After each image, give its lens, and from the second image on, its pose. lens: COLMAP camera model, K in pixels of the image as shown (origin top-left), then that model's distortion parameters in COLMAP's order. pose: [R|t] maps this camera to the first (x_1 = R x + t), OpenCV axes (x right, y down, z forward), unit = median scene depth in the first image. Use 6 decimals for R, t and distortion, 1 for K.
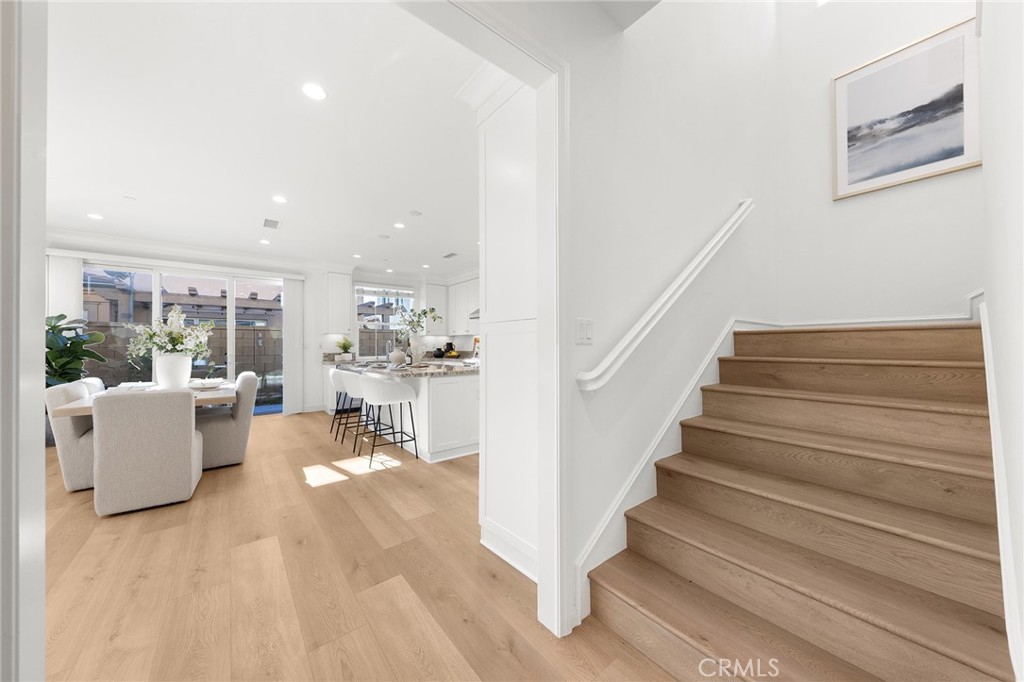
lens RADIAL K [[335.3, 0, 506.6], [0, 335.3, 343.8], [0, 0, 1]] dist [-0.005041, -0.000125]
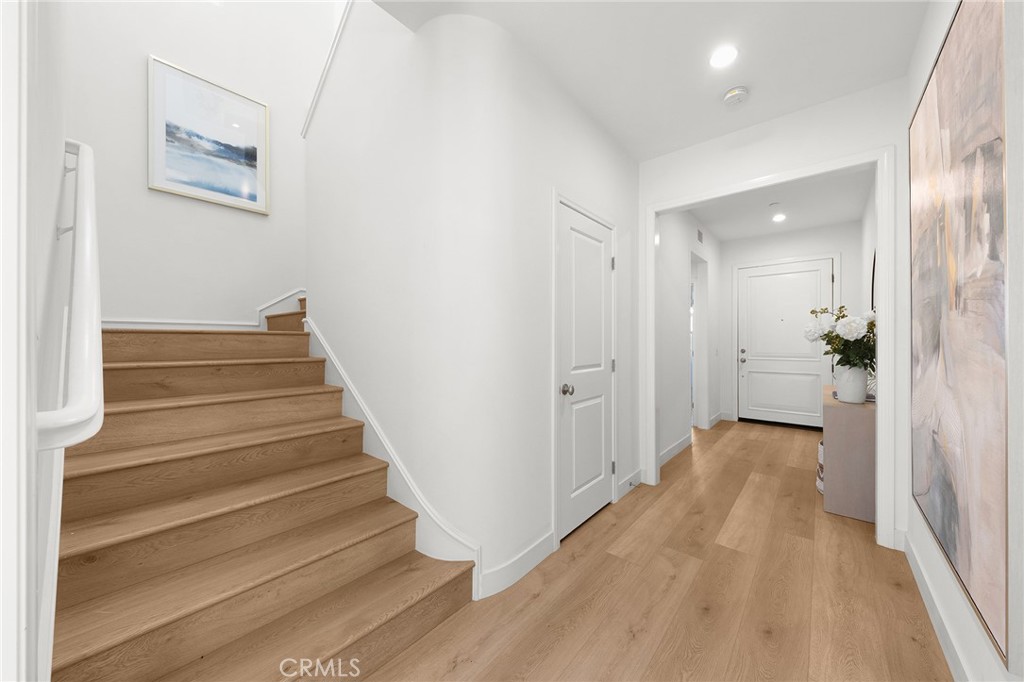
lens RADIAL K [[335.3, 0, 536.2], [0, 335.3, 344.3], [0, 0, 1]] dist [-0.005041, -0.000125]
pose [[-0.195017, 0.001595, 0.980799, -0.268043], [0.000405, 0.999999, -0.001545, -0.002756], [-0.980800, 0.000096, -0.195017, 0.311822]]
